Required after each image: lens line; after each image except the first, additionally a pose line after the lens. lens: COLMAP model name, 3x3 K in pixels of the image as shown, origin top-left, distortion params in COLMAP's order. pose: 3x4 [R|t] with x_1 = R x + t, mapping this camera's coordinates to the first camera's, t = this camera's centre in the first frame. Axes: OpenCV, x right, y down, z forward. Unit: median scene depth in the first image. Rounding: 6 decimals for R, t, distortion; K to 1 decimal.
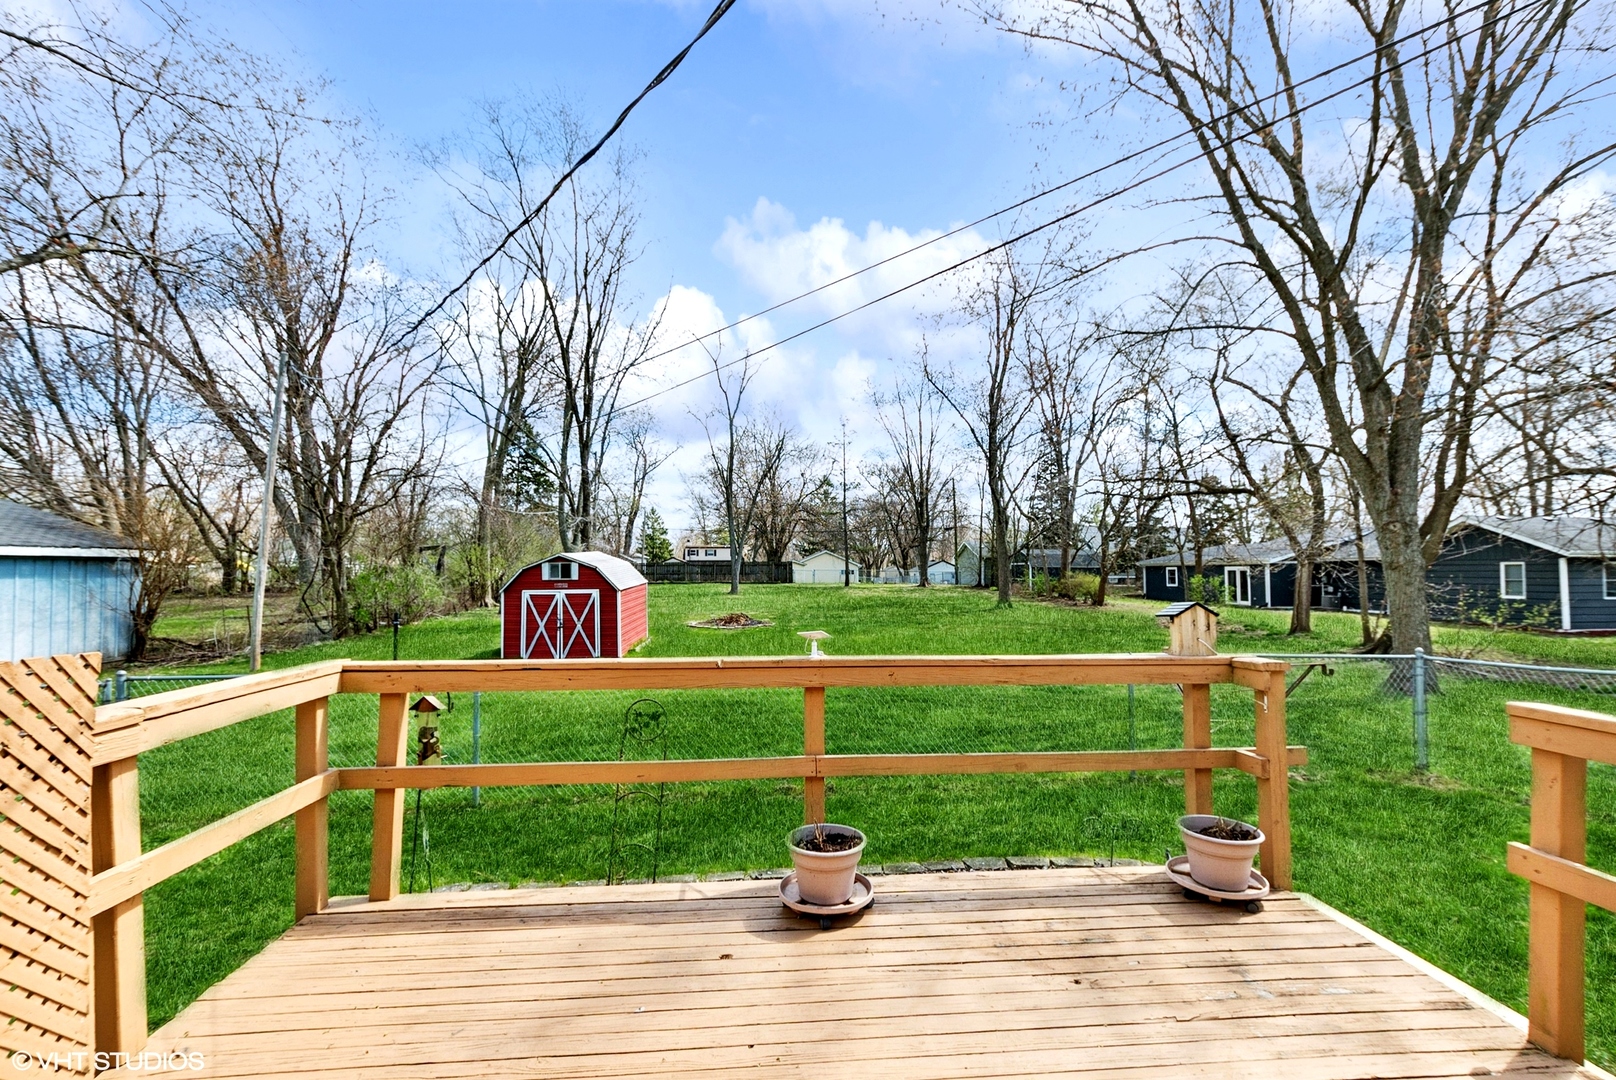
lens RADIAL K [[712.2, 0, 808.3], [0, 712.2, 547.3], [0, 0, 1]] dist [-0.003315, 0.000888]
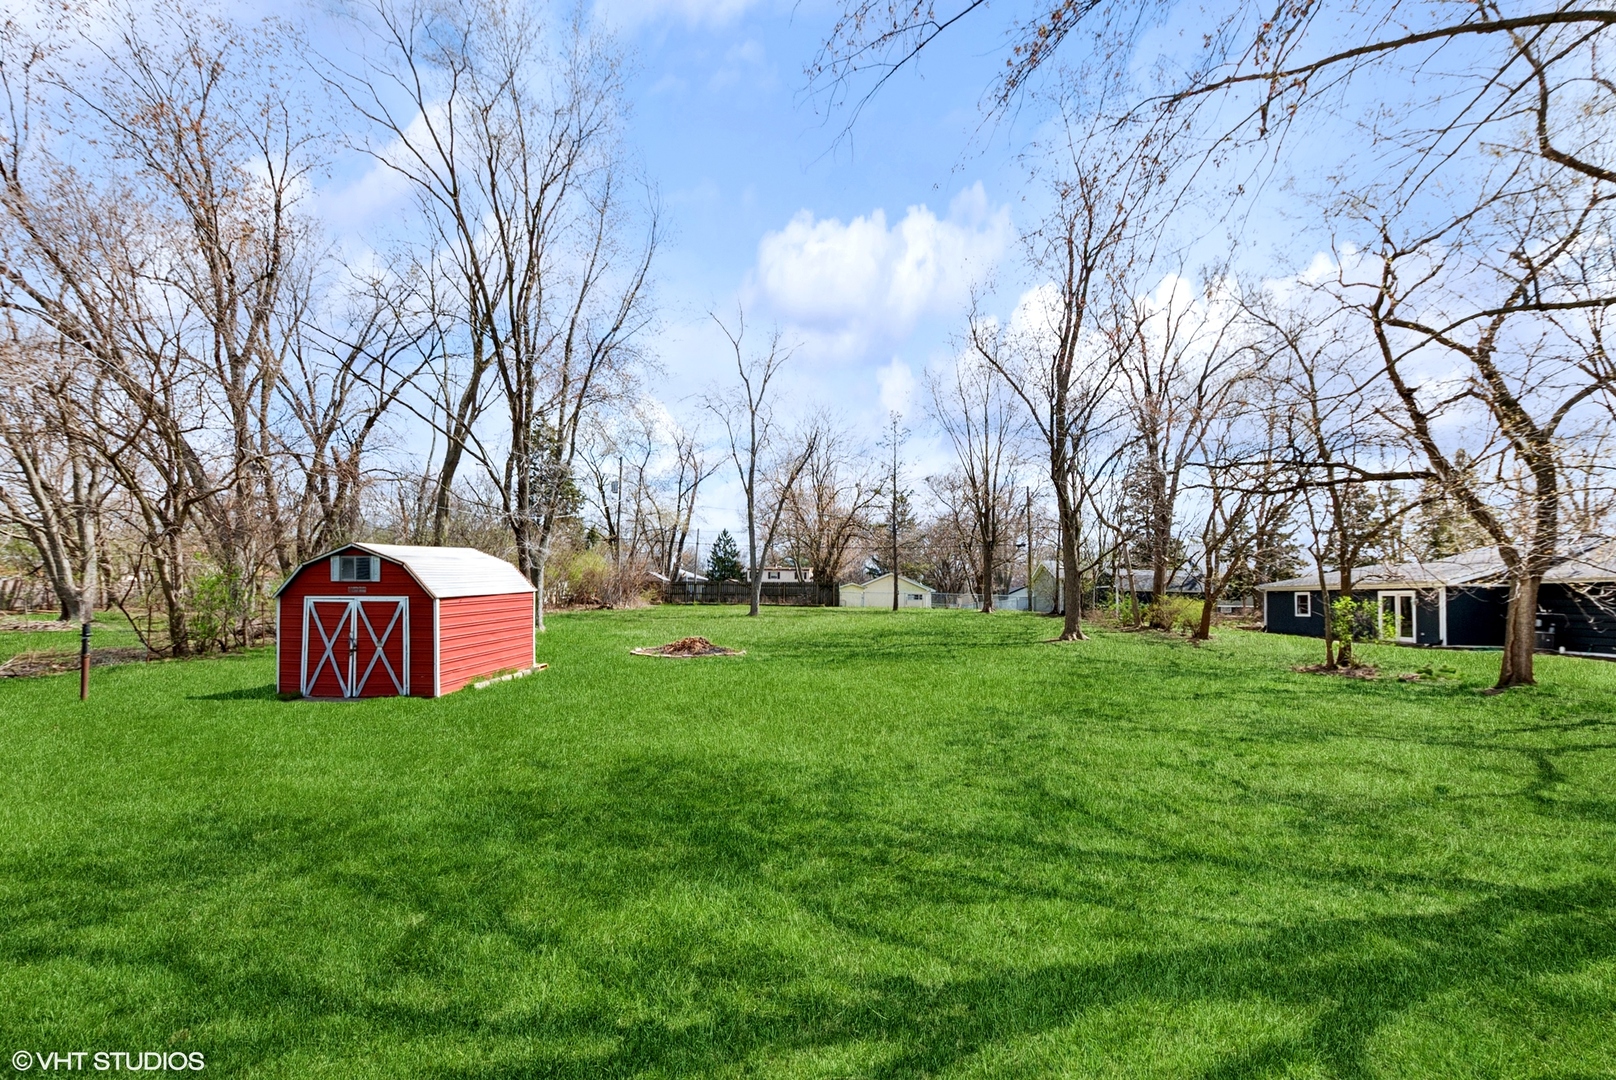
lens RADIAL K [[712.2, 0, 825.4], [0, 712.2, 576.5], [0, 0, 1]] dist [-0.003315, 0.000888]
pose [[0.993445, 0.011810, -0.113698, 0.092376], [-0.011695, 0.999930, 0.001675, 0.017823], [0.113709, -0.000335, 0.993514, 0.191831]]
